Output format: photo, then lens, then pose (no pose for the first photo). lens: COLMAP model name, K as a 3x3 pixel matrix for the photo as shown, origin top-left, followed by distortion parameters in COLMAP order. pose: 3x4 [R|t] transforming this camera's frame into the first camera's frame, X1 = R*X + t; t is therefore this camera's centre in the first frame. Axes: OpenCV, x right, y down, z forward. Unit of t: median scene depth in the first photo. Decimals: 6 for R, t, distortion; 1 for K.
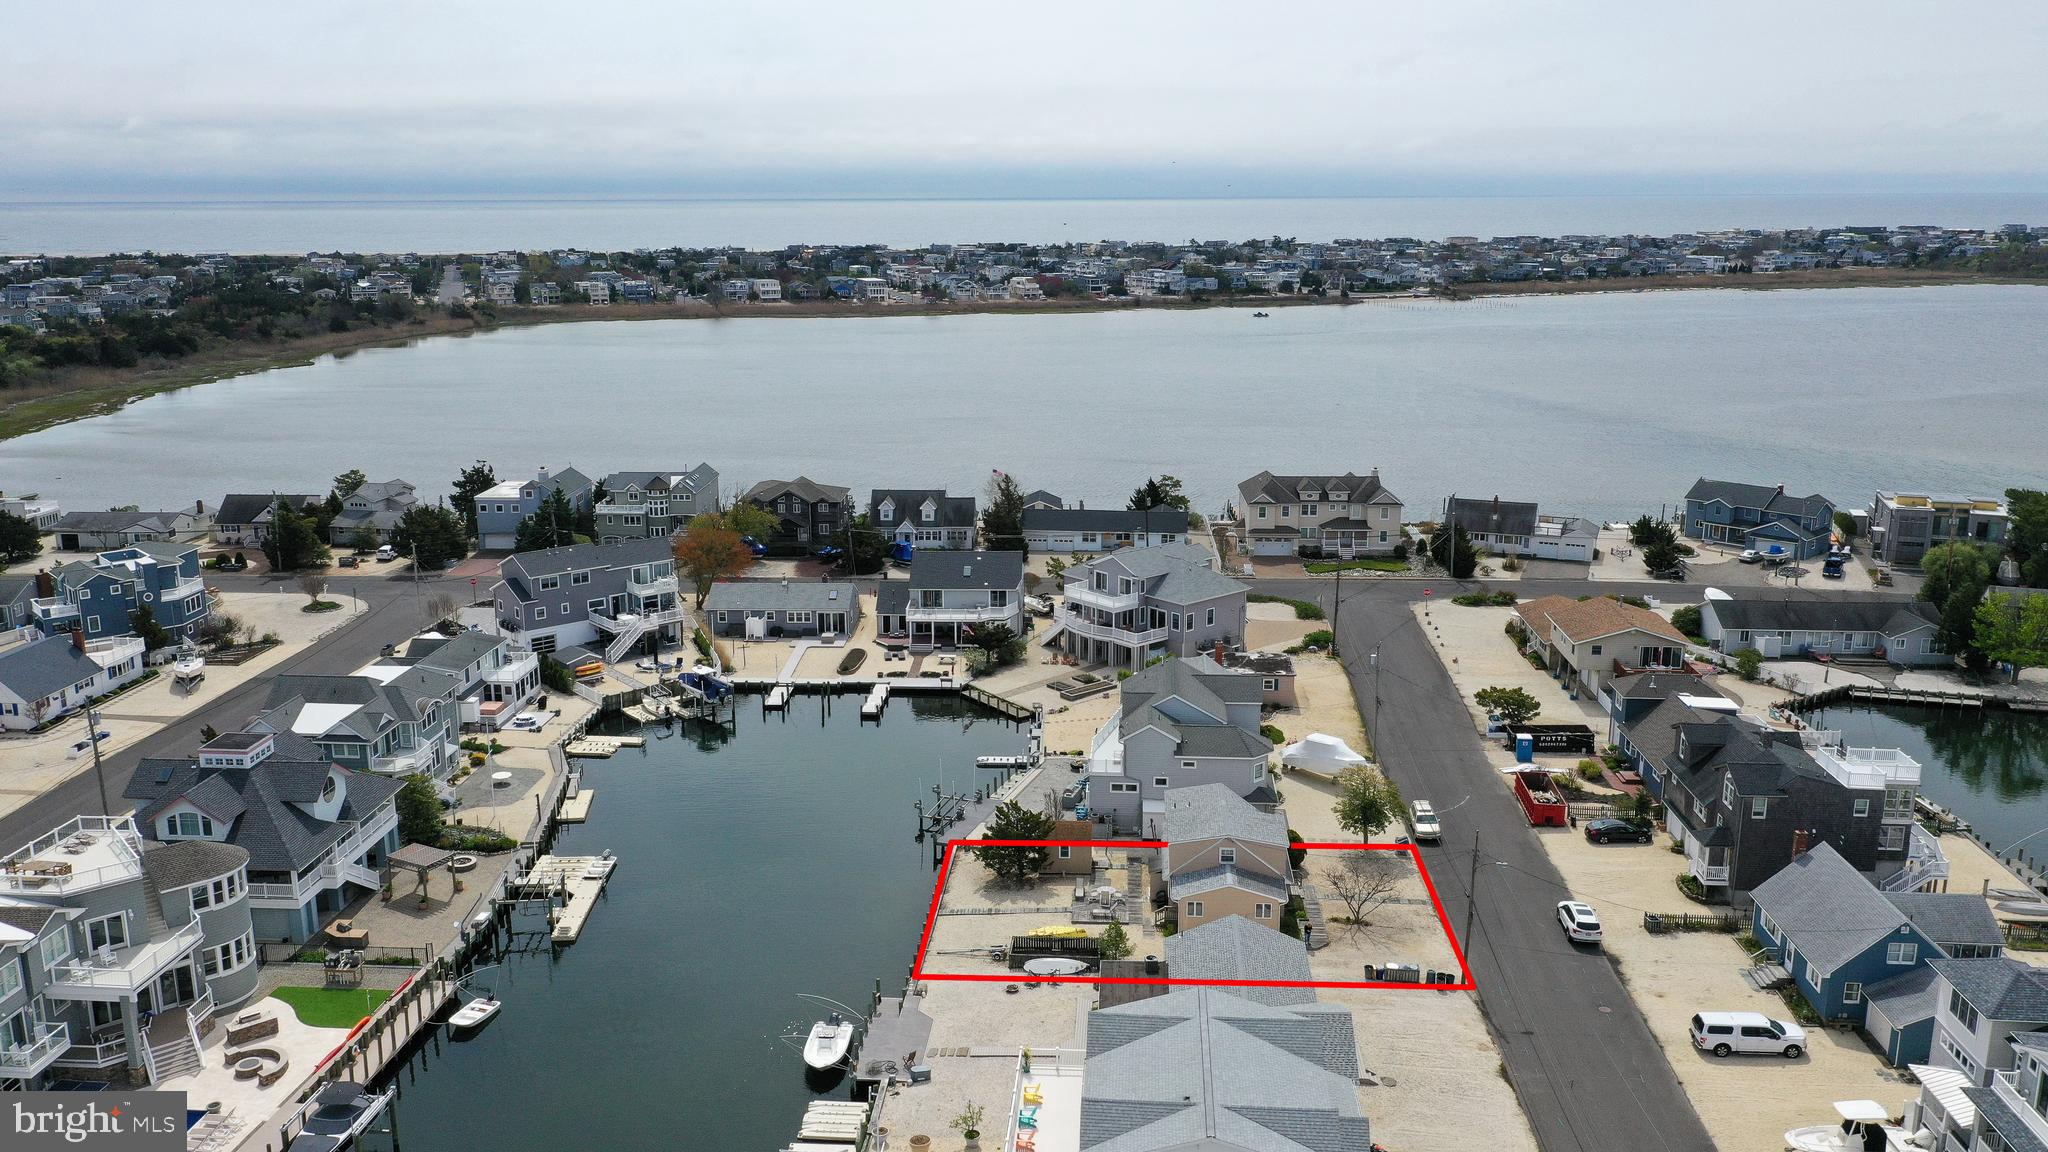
lens RADIAL K [[1621.3, 0, 1014.5], [0, 1621.3, 577.1], [0, 0, 1]] dist [0.003799, 0.006238]
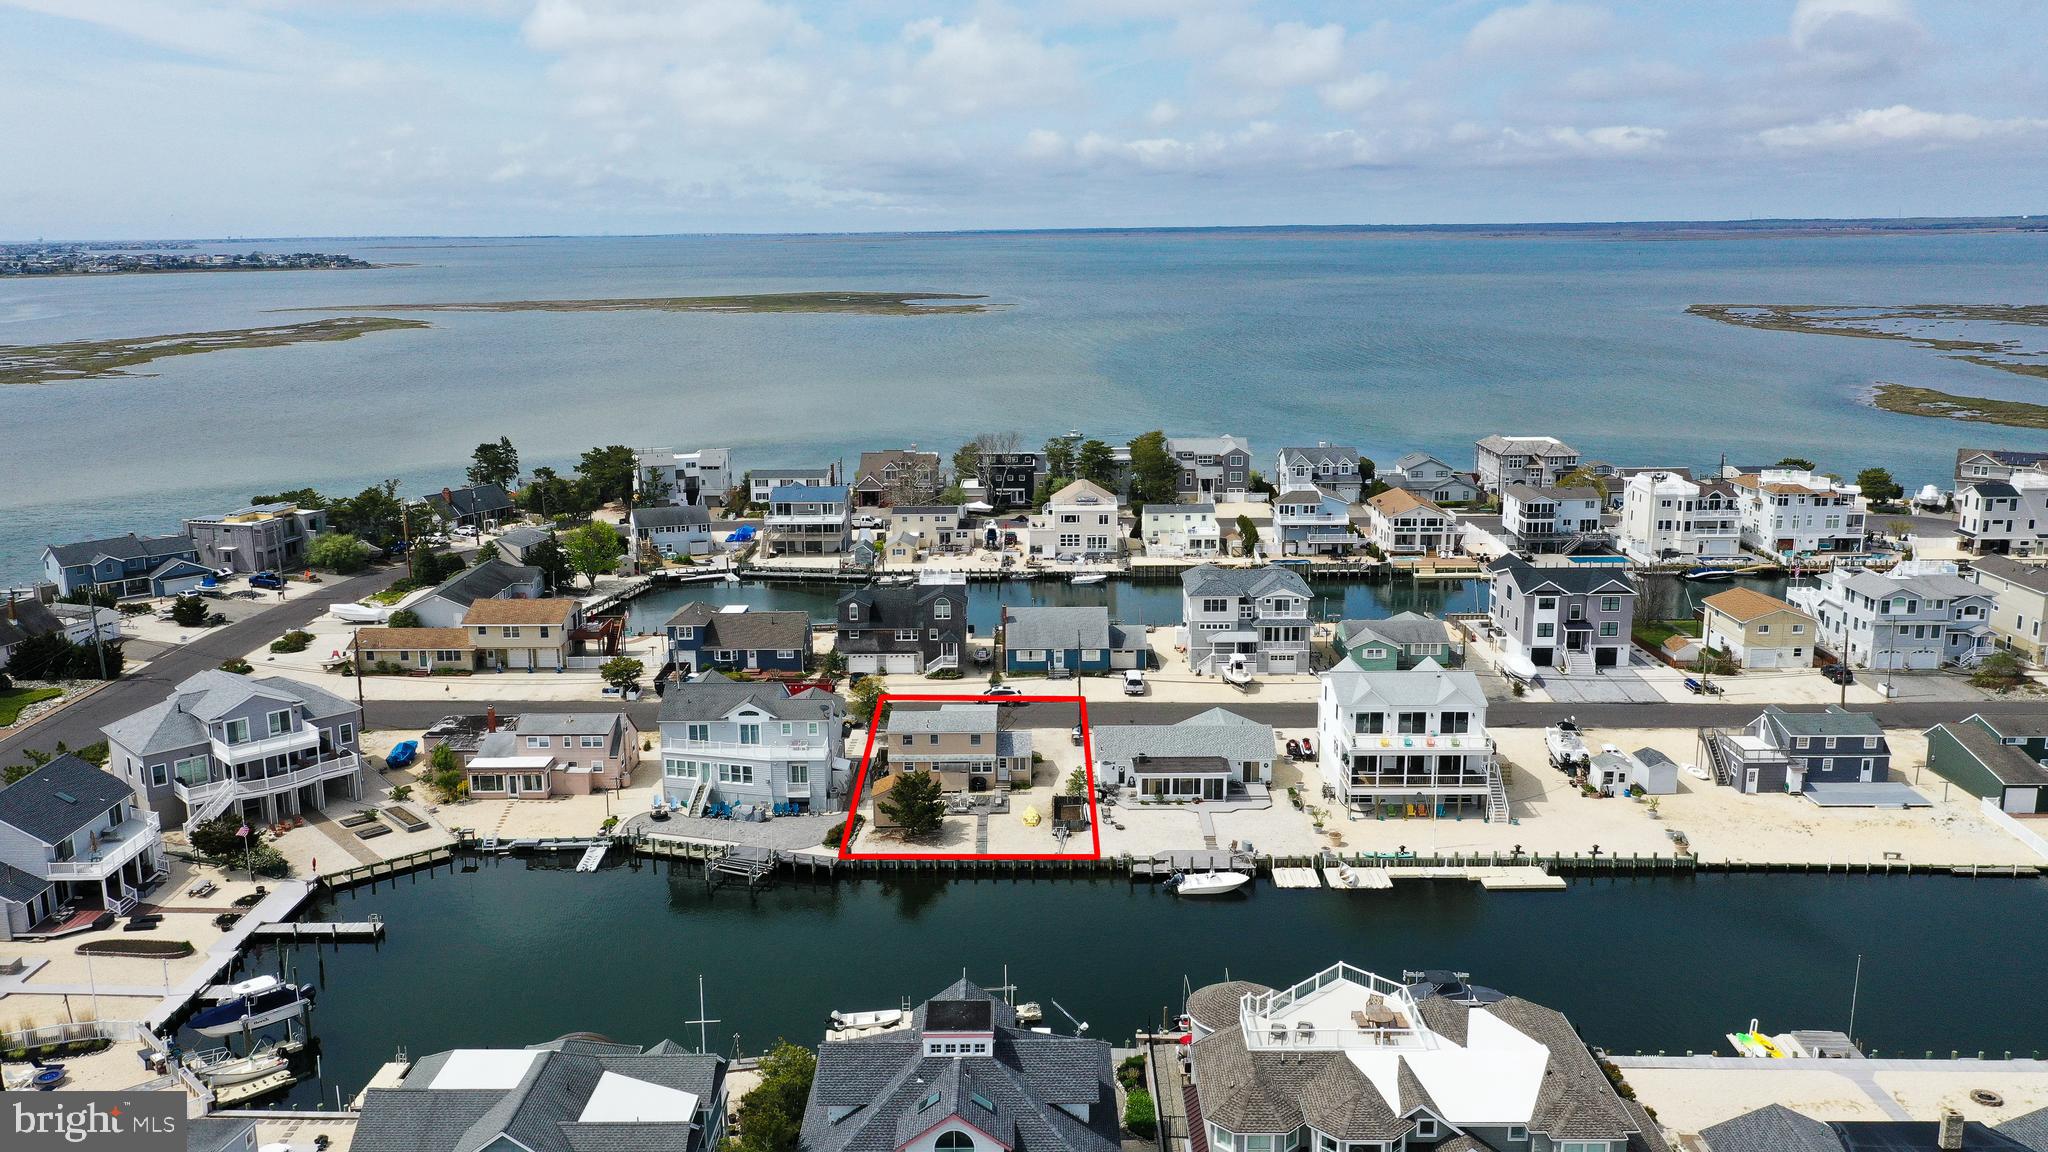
lens RADIAL K [[1621.3, 0, 1014.5], [0, 1621.3, 577.1], [0, 0, 1]] dist [0.003799, 0.006238]
pose [[-0.066248, -0.205903, 0.976327, -0.764482], [0.239324, 0.946636, 0.215880, -0.155871], [-0.968677, 0.247960, -0.013436, 0.623343]]
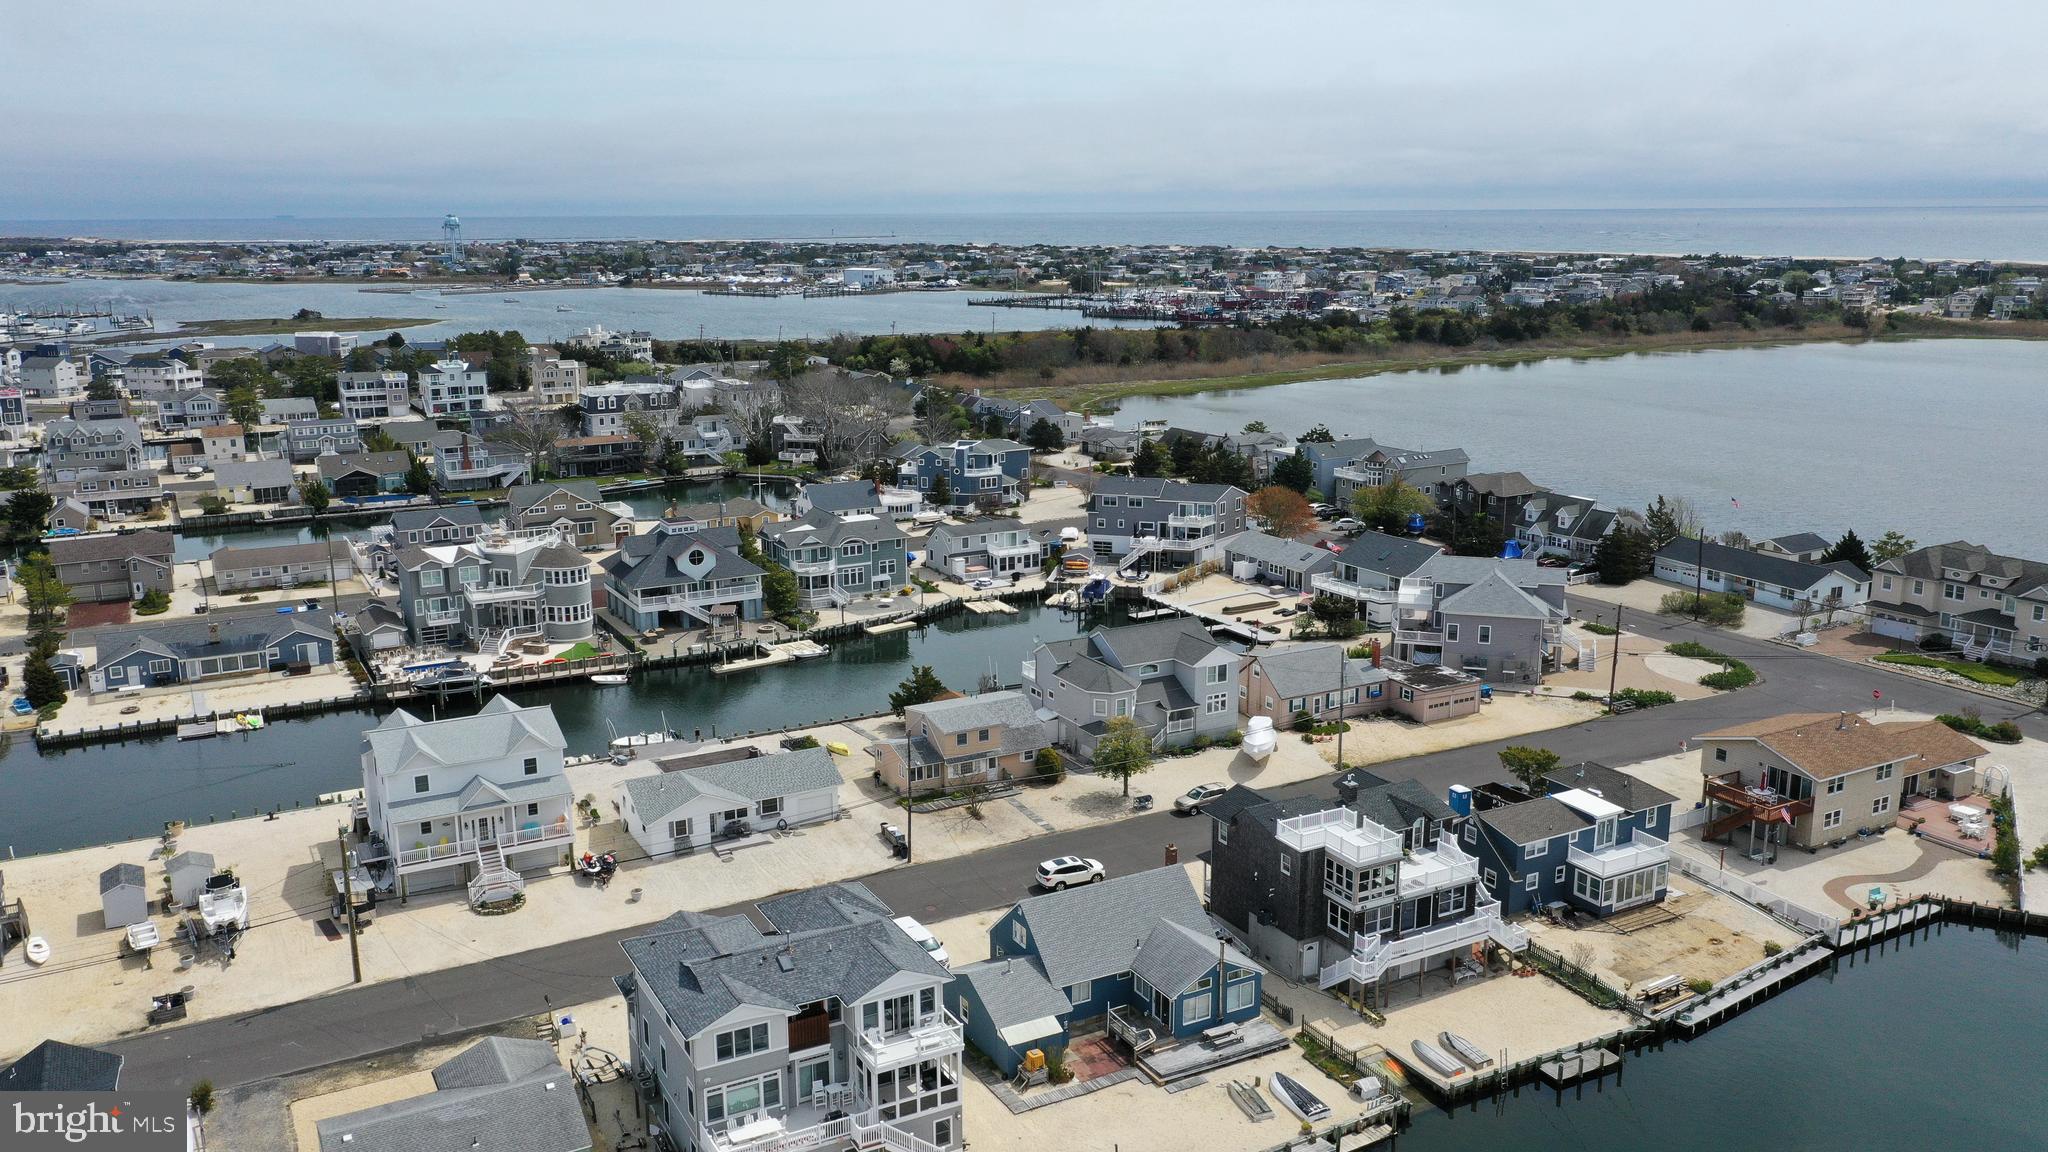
lens RADIAL K [[1621.3, 0, 1014.5], [0, 1621.3, 577.1], [0, 0, 1]] dist [0.003799, 0.006238]
pose [[0.543225, 0.188044, -0.818258, 0.747929], [-0.190438, 0.976791, 0.098048, -0.049951], [0.817704, 0.102565, 0.566428, 0.217807]]
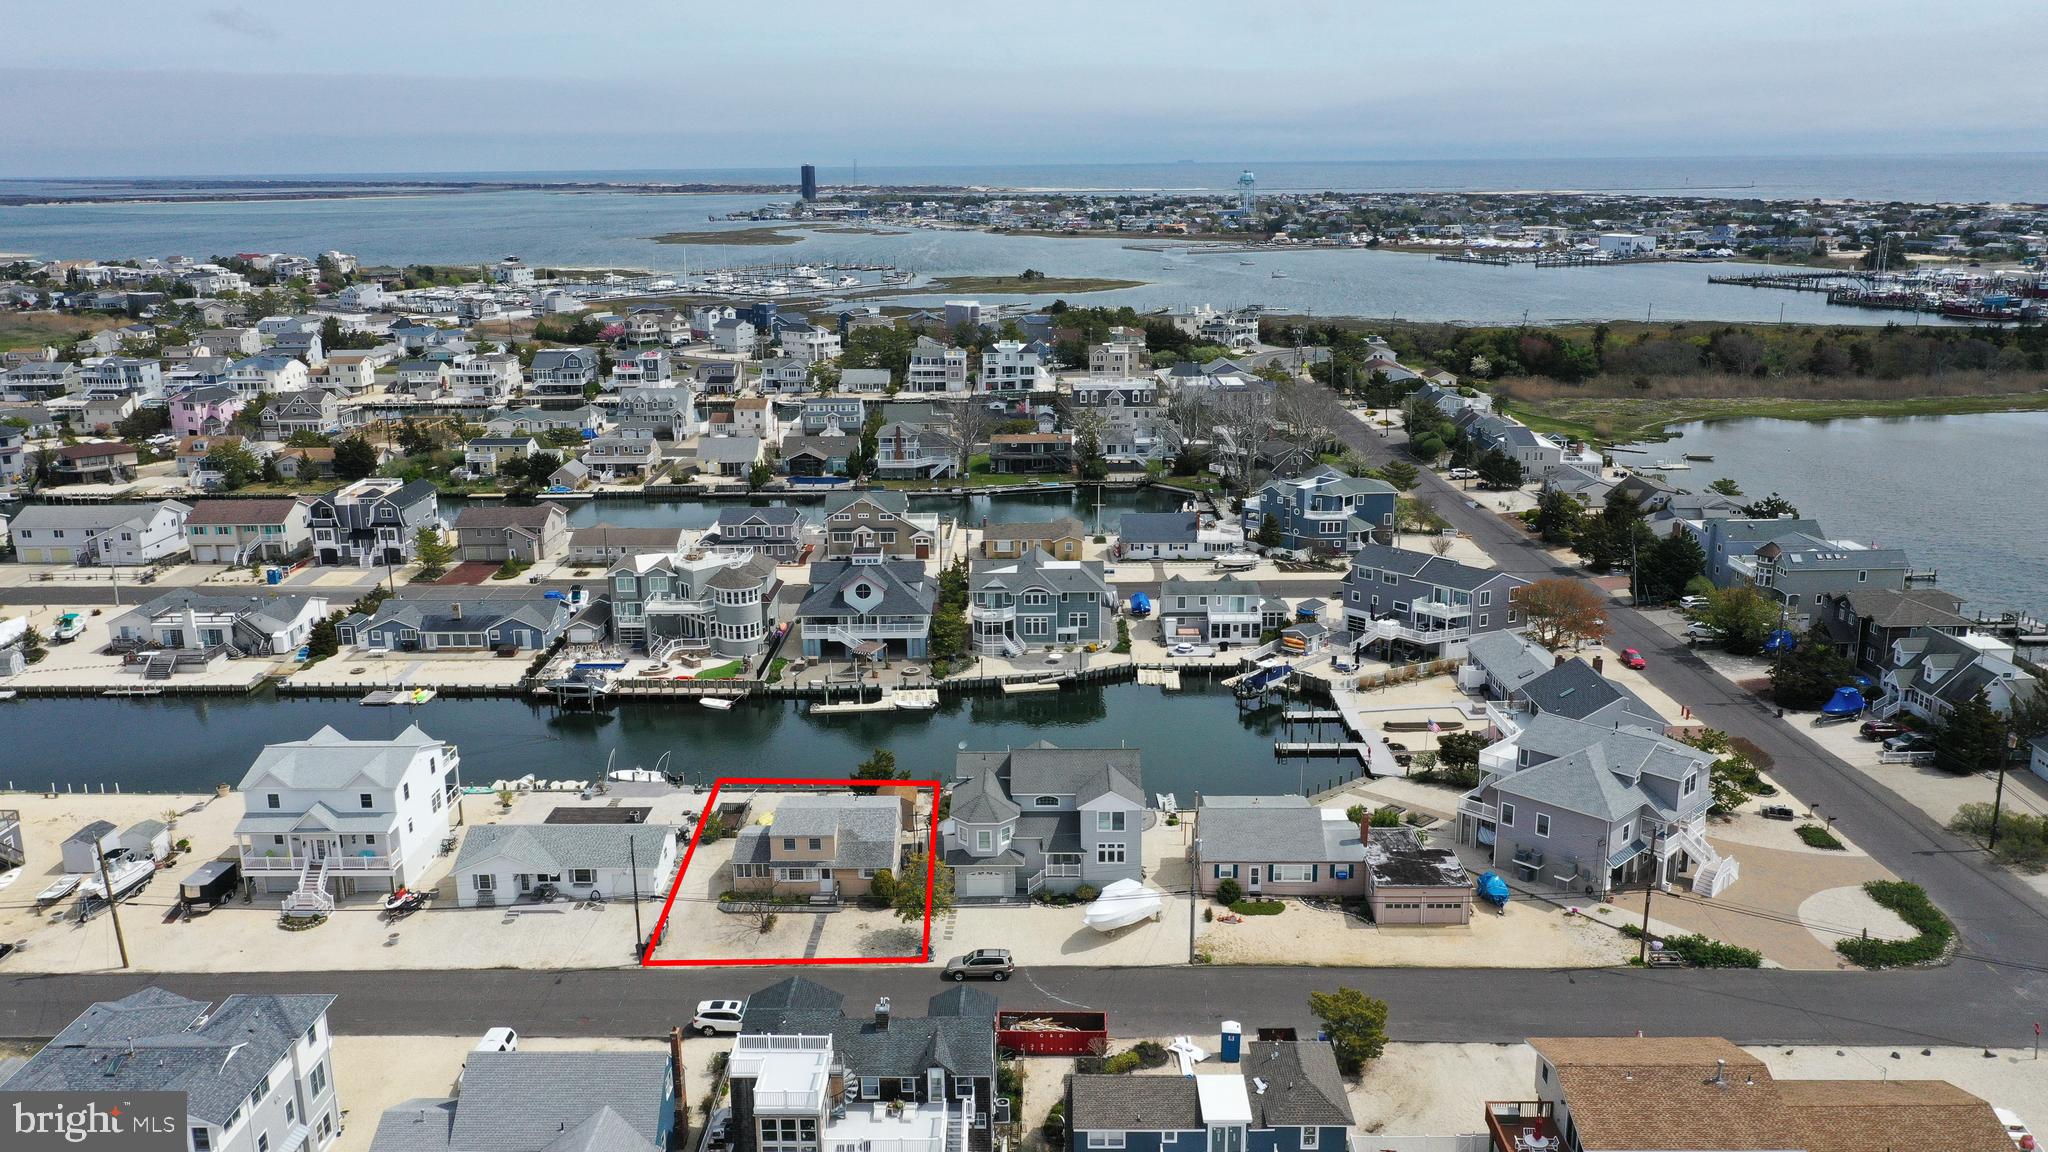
lens RADIAL K [[1621.3, 0, 1014.5], [0, 1621.3, 577.1], [0, 0, 1]] dist [0.003799, 0.006238]
pose [[0.055686, 0.254125, -0.965567, 0.813836], [-0.219043, 0.946618, 0.236506, -0.212671], [0.974125, 0.198330, 0.108378, 0.645547]]
